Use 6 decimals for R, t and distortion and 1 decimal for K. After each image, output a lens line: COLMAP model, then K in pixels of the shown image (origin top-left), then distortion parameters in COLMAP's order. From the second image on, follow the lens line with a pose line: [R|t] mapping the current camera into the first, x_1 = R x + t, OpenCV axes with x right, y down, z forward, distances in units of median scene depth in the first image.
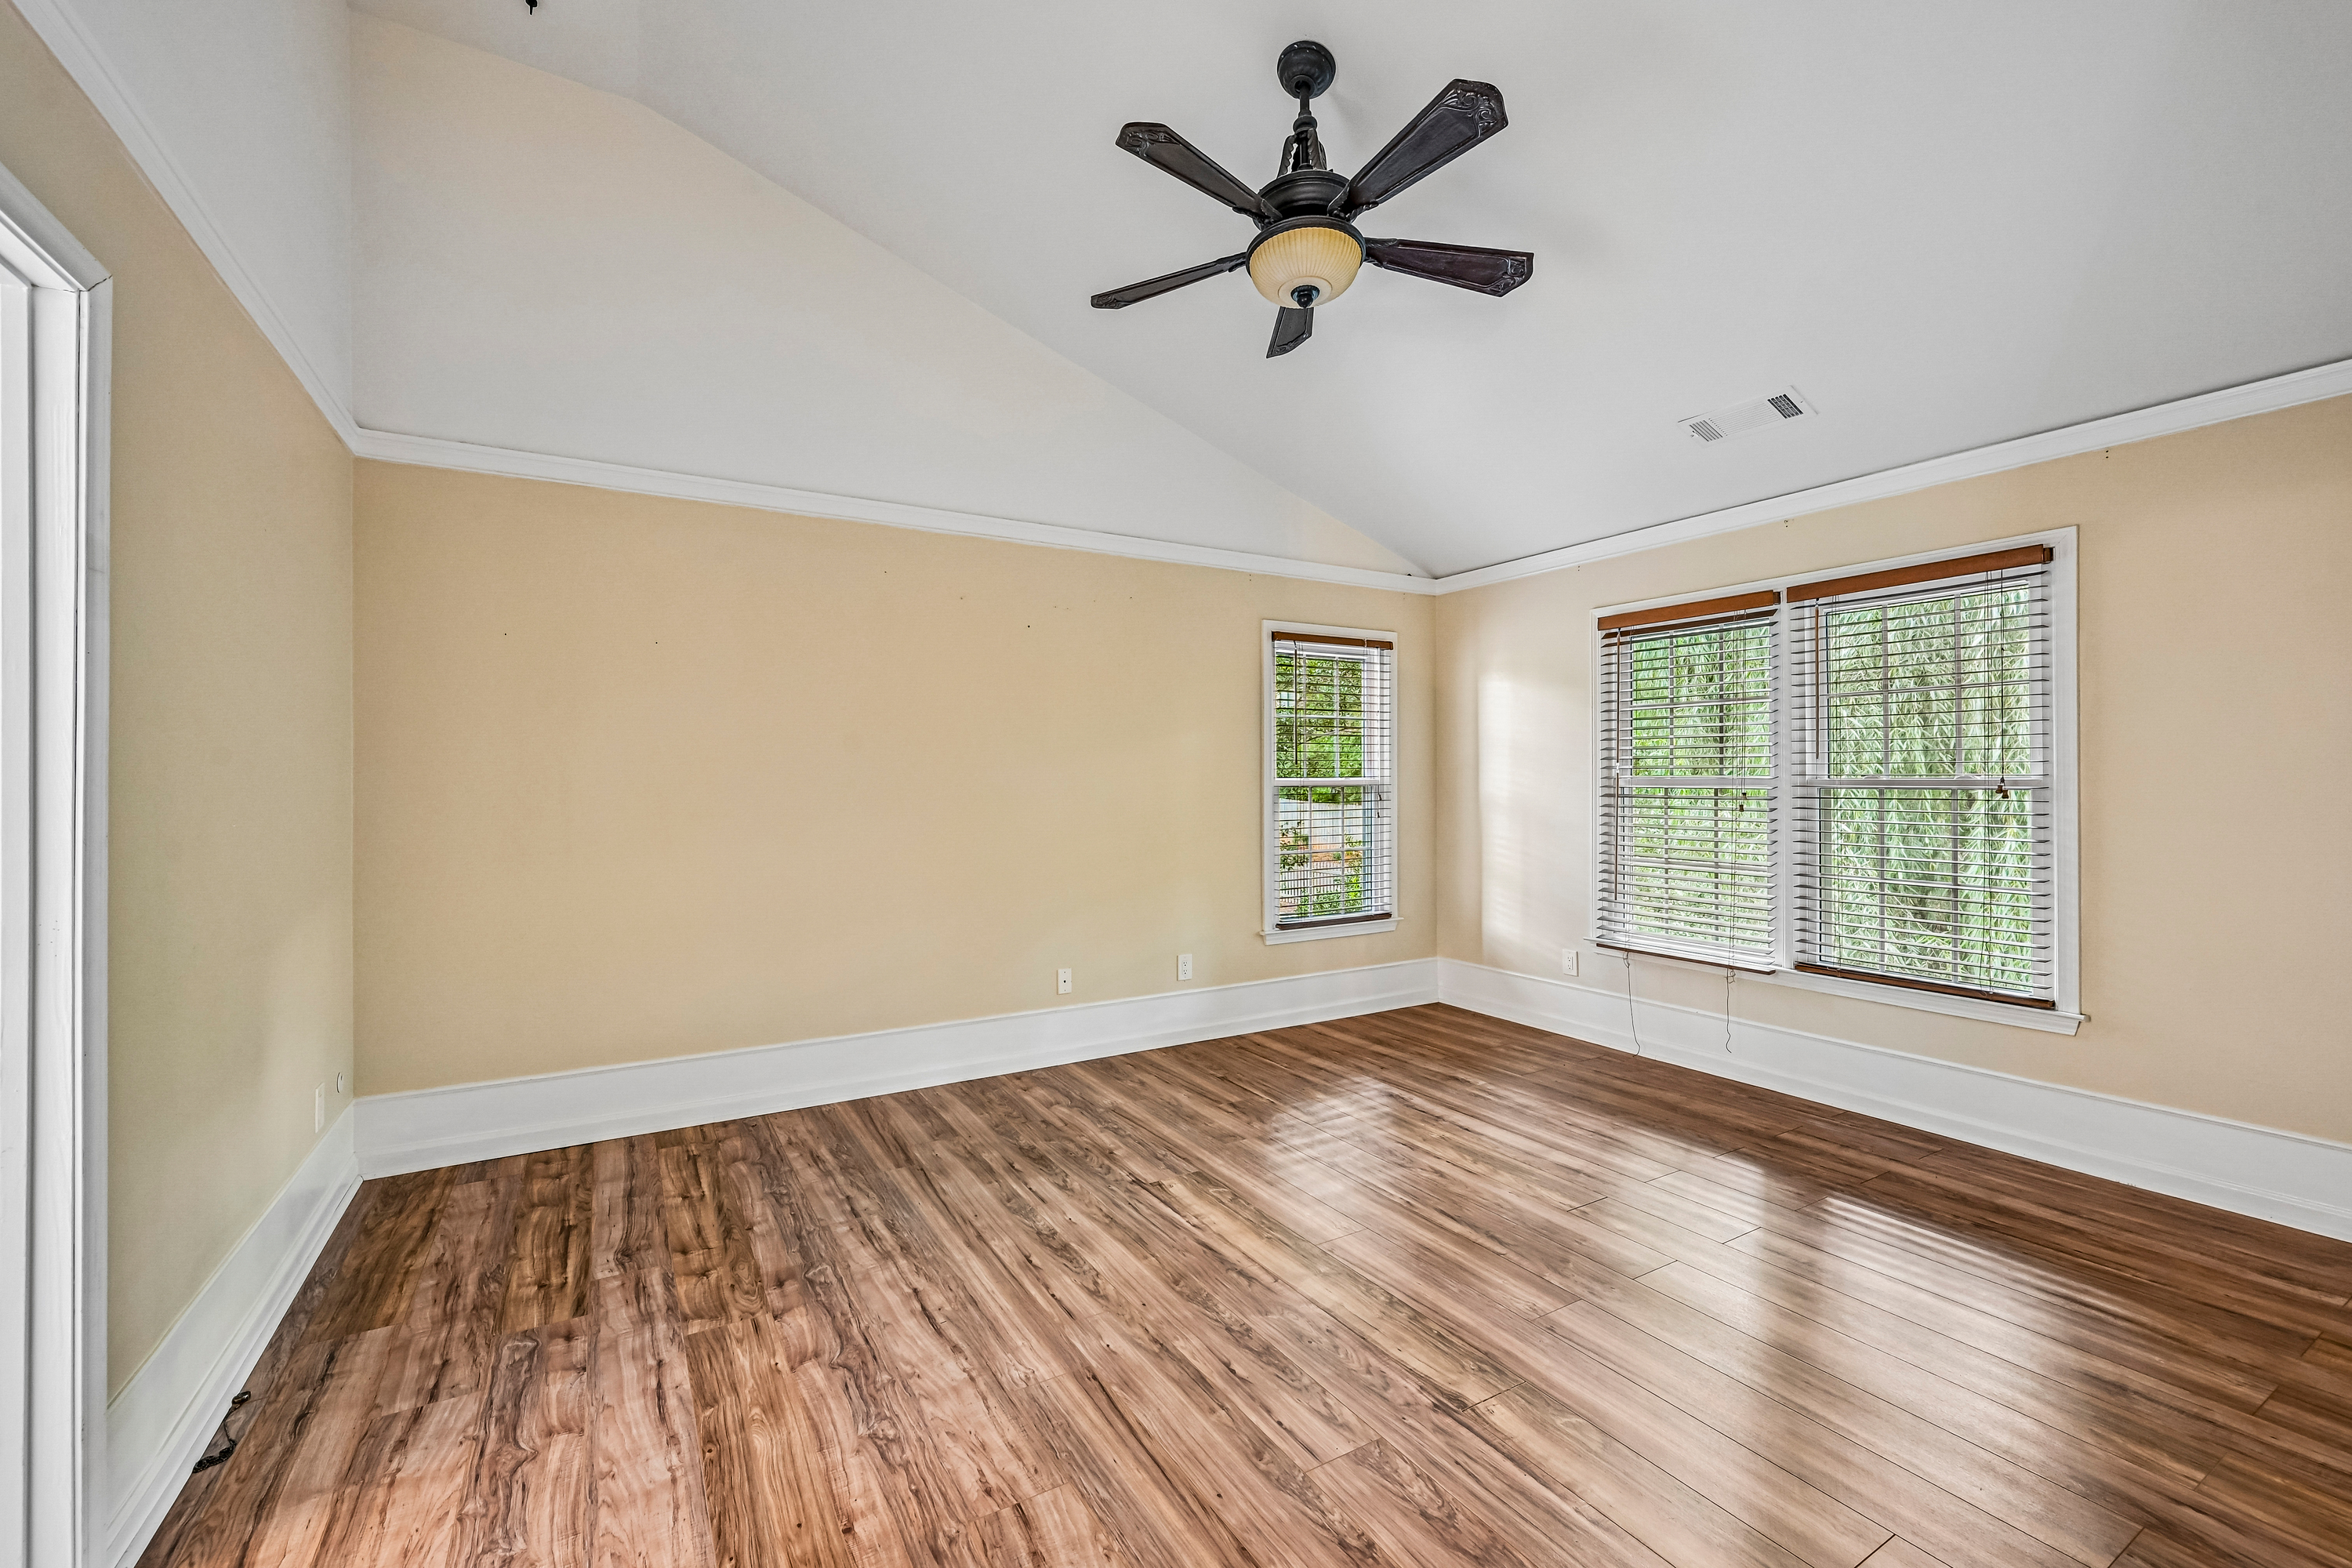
lens RADIAL K [[1005.3, 0, 1176.0], [0, 1005.3, 784.0], [0, 0, 1]] dist [-0.001086, -0.000261]
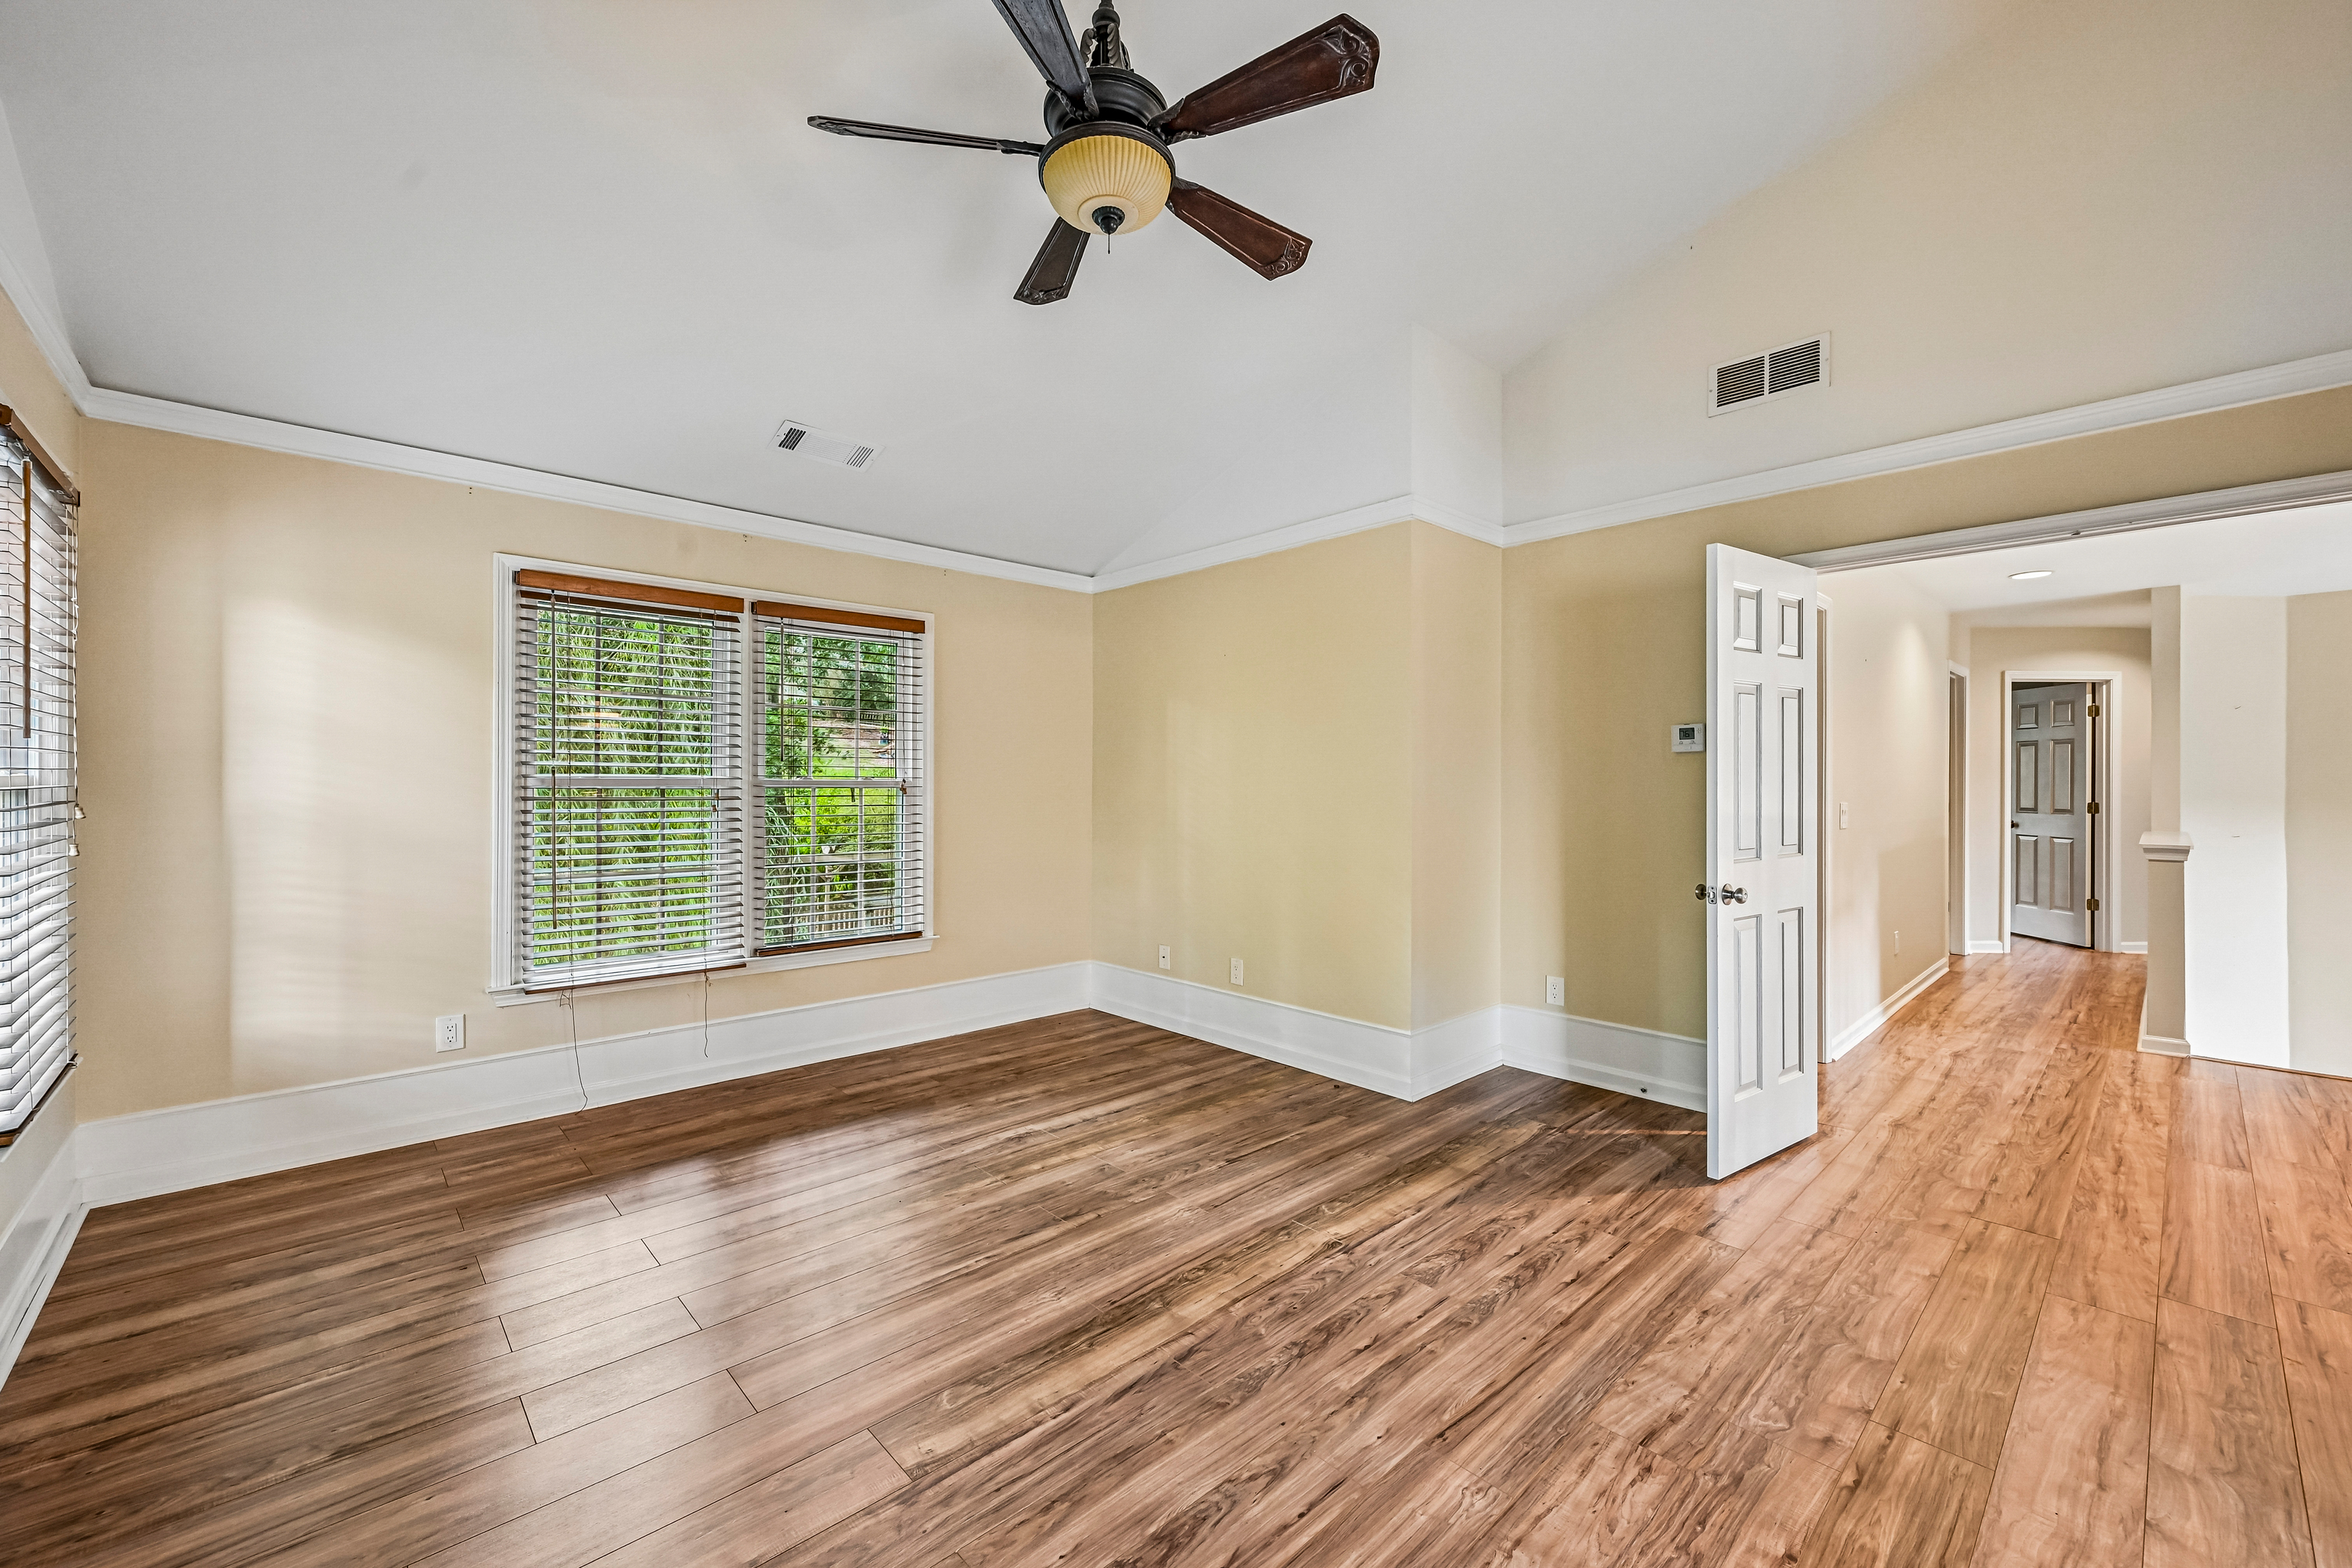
lens RADIAL K [[949.4, 0, 1186.2], [0, 949.4, 780.8], [0, 0, 1]] dist [-0.002412, 0.000428]
pose [[-0.240709, 0.004305, 0.970588, -0.740279], [0.002486, 0.999990, -0.003818, 0.002439], [-0.970594, 0.001494, -0.240717, 1.230813]]
